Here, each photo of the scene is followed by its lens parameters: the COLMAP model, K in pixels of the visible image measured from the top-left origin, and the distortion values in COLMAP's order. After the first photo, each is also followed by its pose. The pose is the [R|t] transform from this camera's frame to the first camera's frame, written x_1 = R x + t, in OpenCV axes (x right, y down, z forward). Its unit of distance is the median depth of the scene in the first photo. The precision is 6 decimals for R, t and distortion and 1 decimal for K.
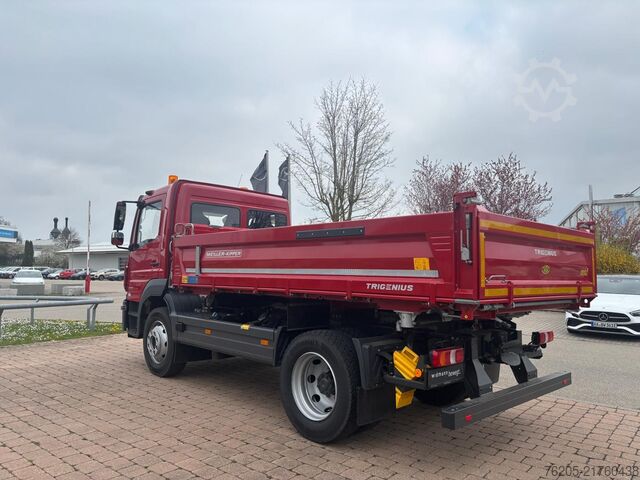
lens RADIAL K [[482.0, 0, 321.6], [0, 482.0, 242.6], [0, 0, 1]] dist [0.019475, -0.002576]
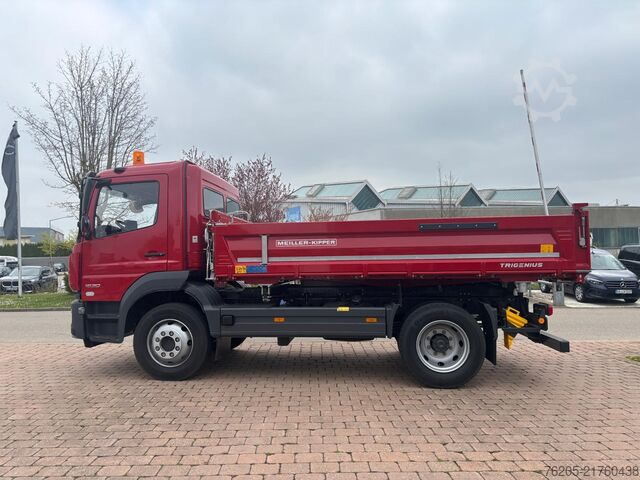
lens RADIAL K [[482.0, 0, 321.6], [0, 482.0, 242.6], [0, 0, 1]] dist [0.019475, -0.002576]
pose [[0.770933, 0.000365, 0.636916, -0.880878], [-0.012662, 0.999811, 0.014753, 0.008012], [-0.636791, -0.019438, 0.770792, 0.188765]]
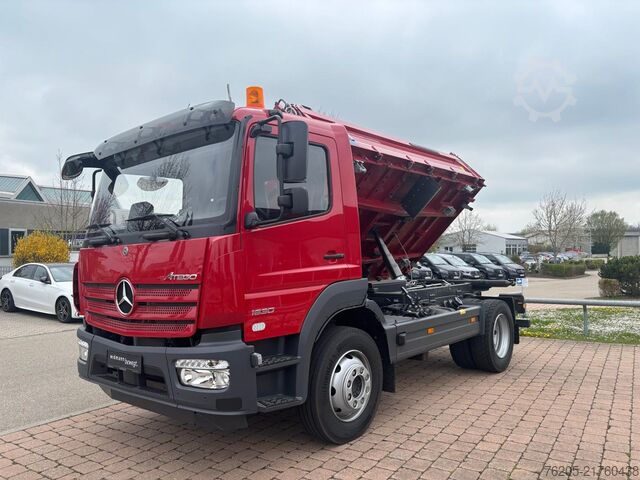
lens RADIAL K [[490.1, 0, 305.4], [0, 490.1, 240.4], [0, 0, 1]] dist [0.079628, -0.092039]
pose [[-0.081995, 0.021410, 0.996403, -1.224547], [-0.037853, 0.998981, -0.024580, 0.053853], [-0.995914, -0.039732, -0.081101, 1.427640]]
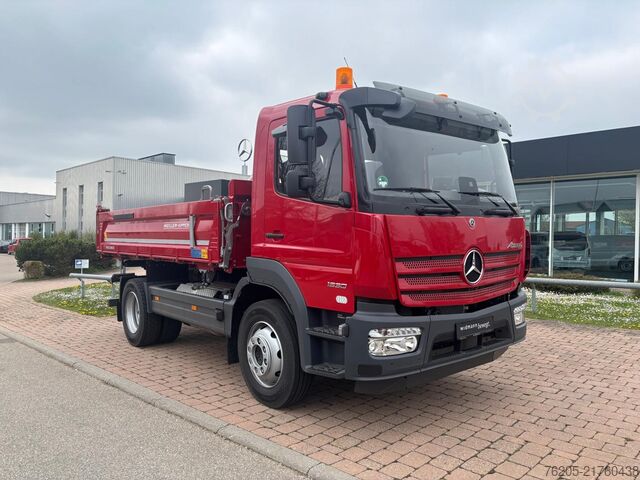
lens RADIAL K [[482.0, 0, 321.6], [0, 482.0, 242.6], [0, 0, 1]] dist [0.019475, -0.002576]
pose [[-0.997612, -0.012345, 0.067953, -0.287139], [-0.015445, 0.998854, -0.045294, 0.129824], [-0.067316, -0.046236, -0.996660, 2.391652]]
